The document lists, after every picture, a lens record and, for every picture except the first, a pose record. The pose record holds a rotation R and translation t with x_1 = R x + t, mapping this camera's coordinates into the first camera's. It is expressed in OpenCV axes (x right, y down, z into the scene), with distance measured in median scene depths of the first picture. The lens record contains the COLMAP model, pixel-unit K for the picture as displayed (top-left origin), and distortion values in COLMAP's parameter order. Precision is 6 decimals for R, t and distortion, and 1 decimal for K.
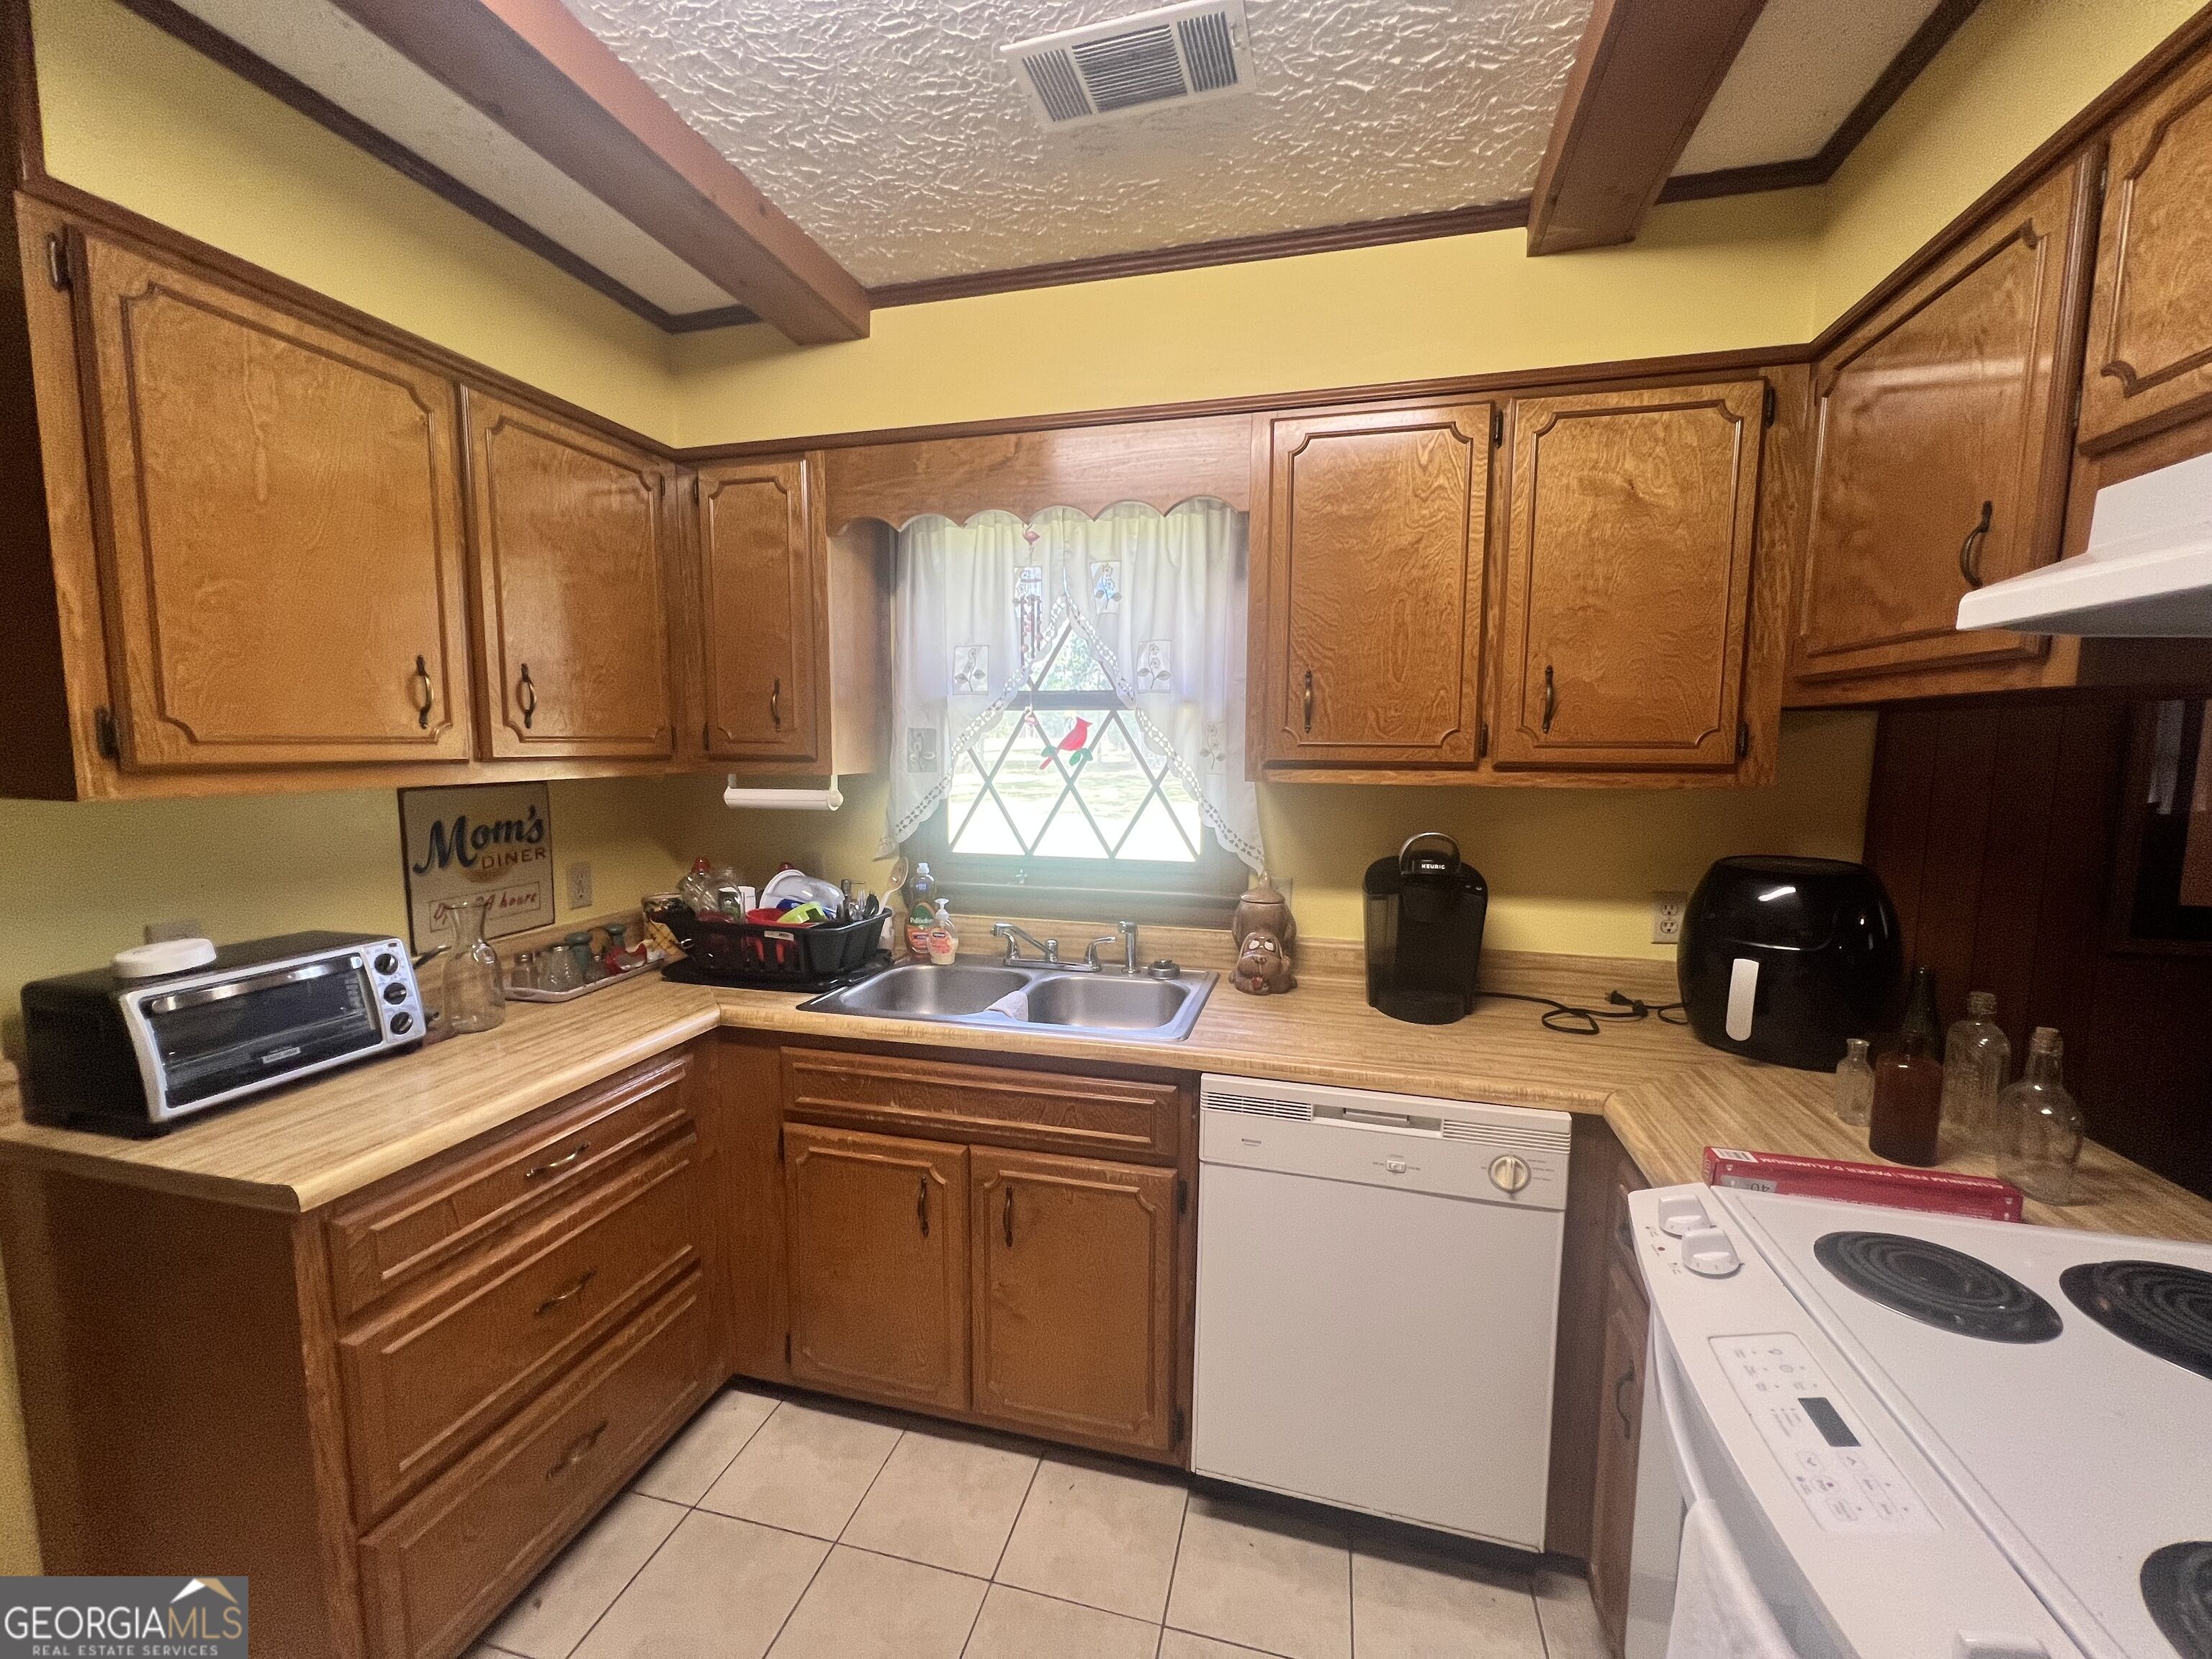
lens RADIAL K [[890.4, 0, 1109.1], [0, 890.4, 833.2], [0, 0, 1]] dist [-0.004919, 0.000552]
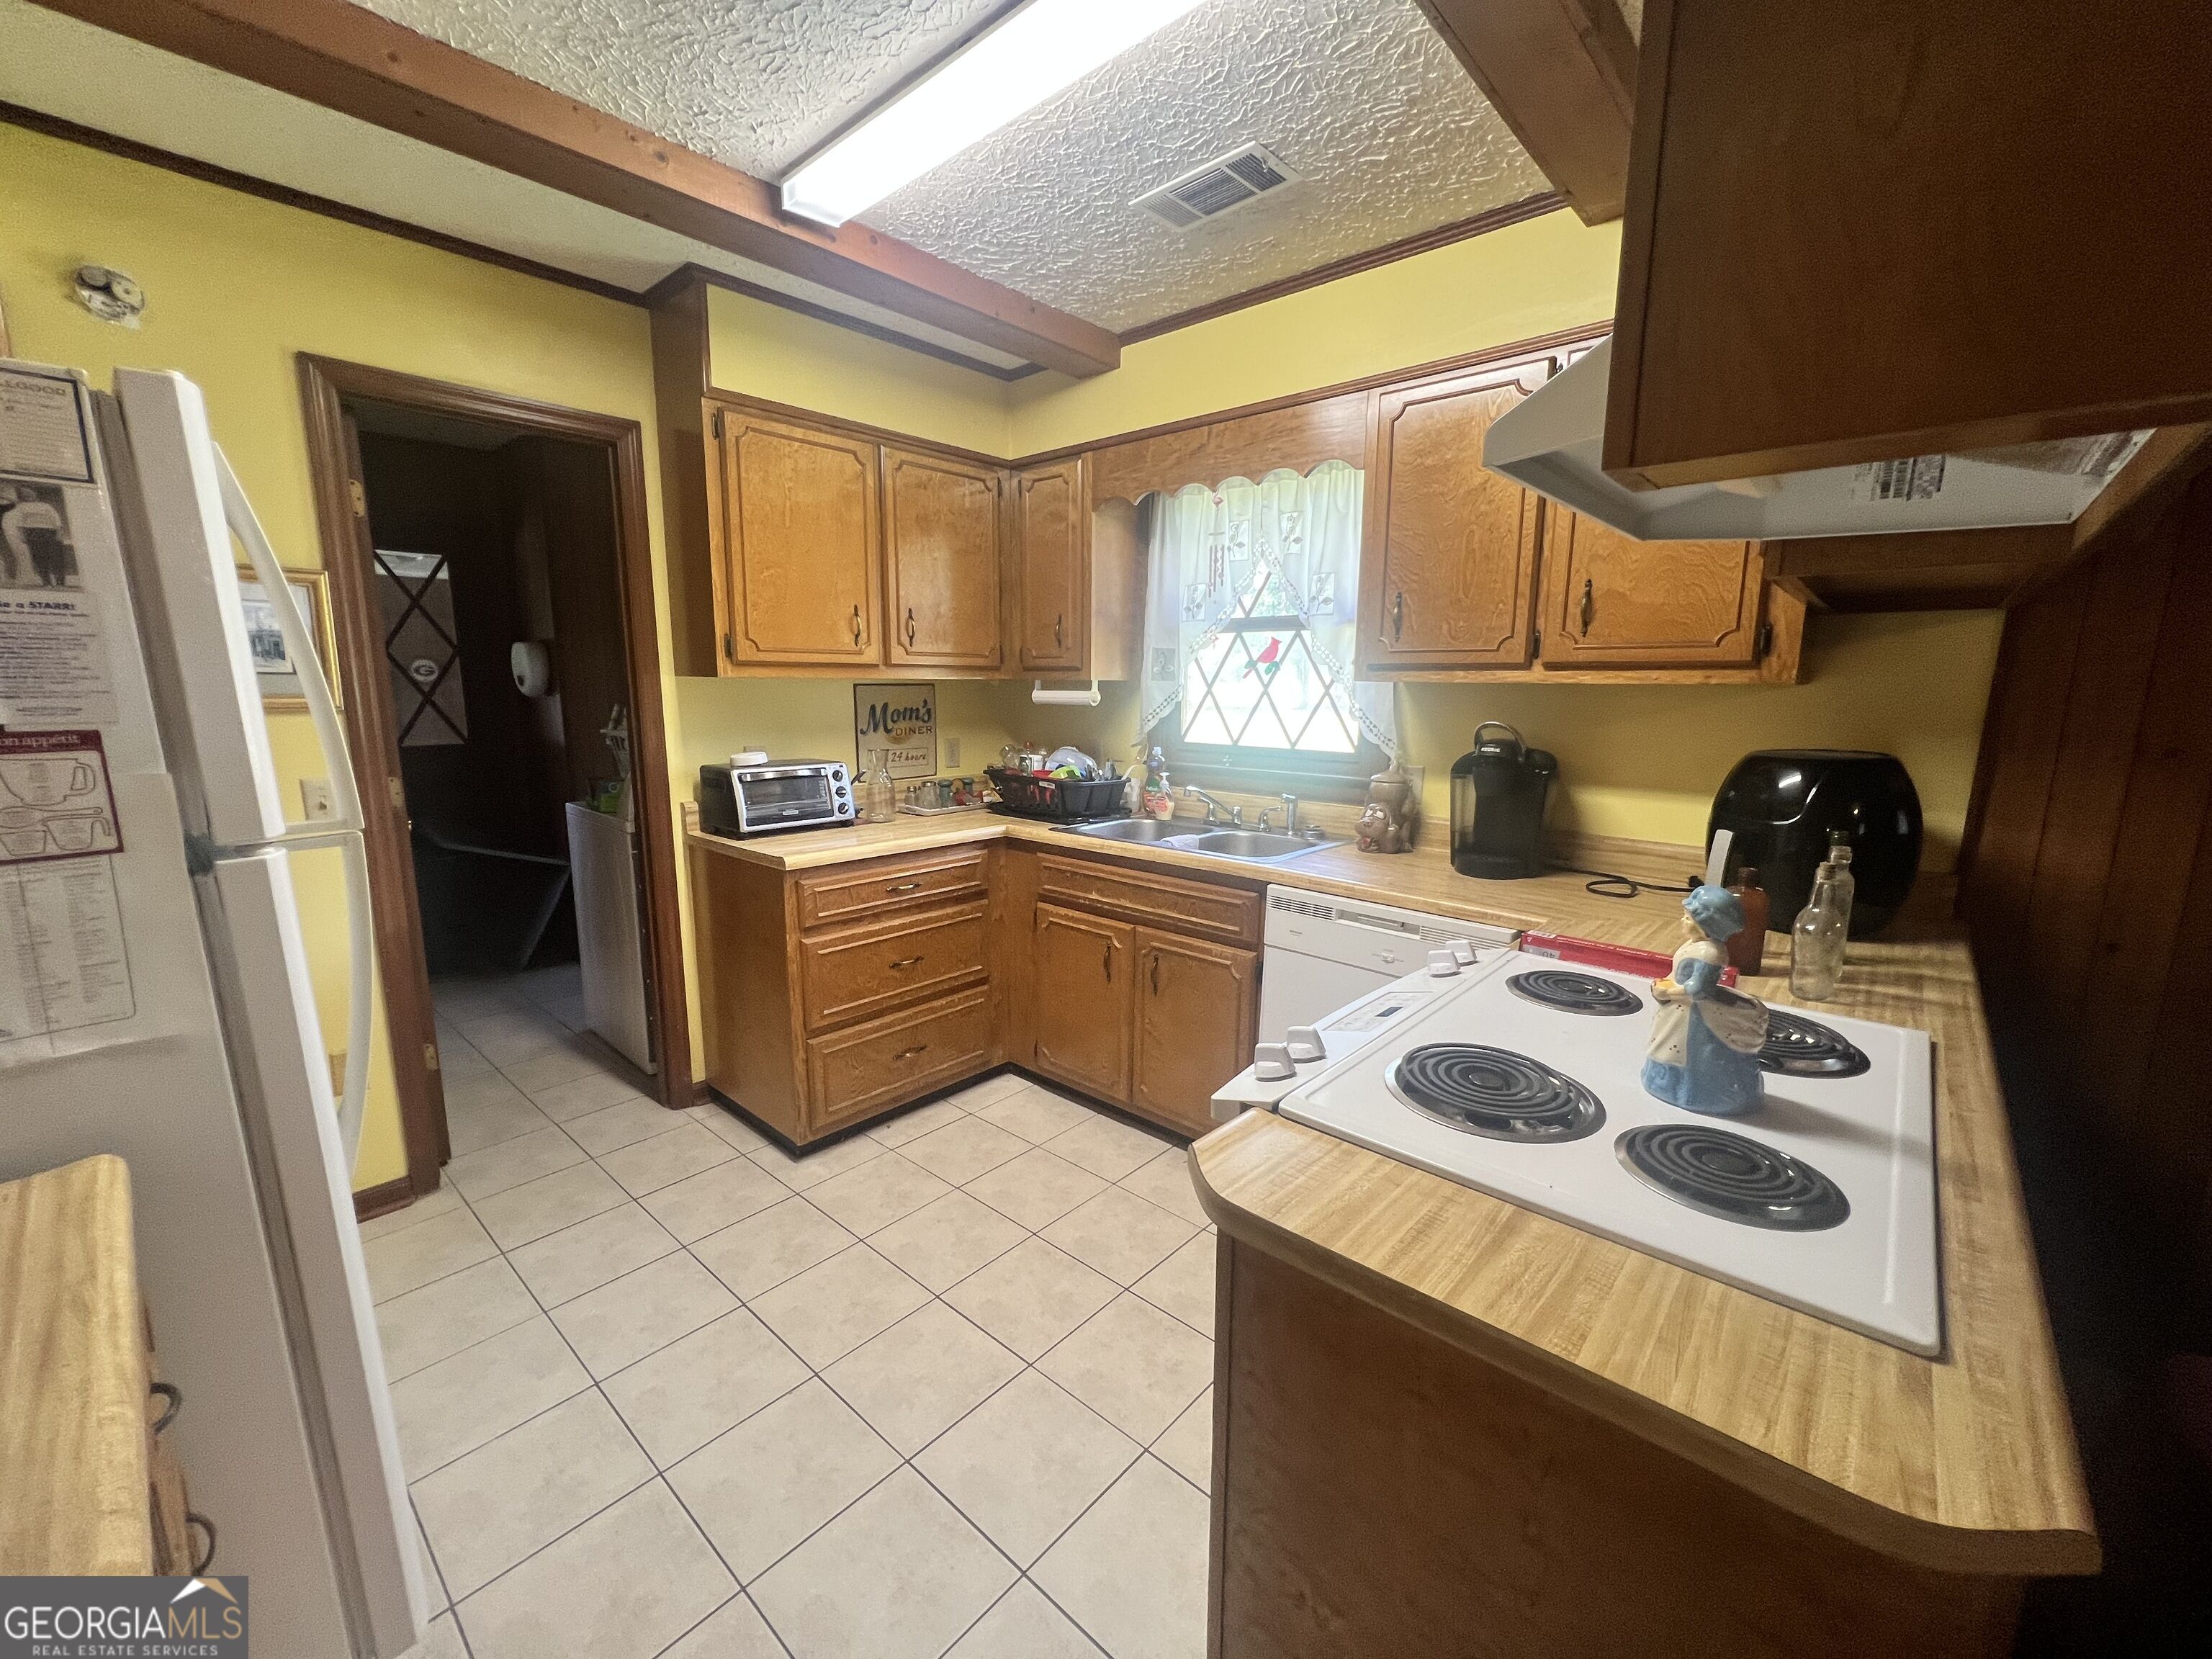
lens RADIAL K [[890.4, 0, 1102.6], [0, 890.4, 835.7], [0, 0, 1]] dist [-0.004919, 0.000552]
pose [[0.887689, 0.080815, -0.453296, 0.468461], [-0.051023, 0.995679, 0.077594, 0.090490], [0.457608, -0.045750, 0.887976, -0.354189]]
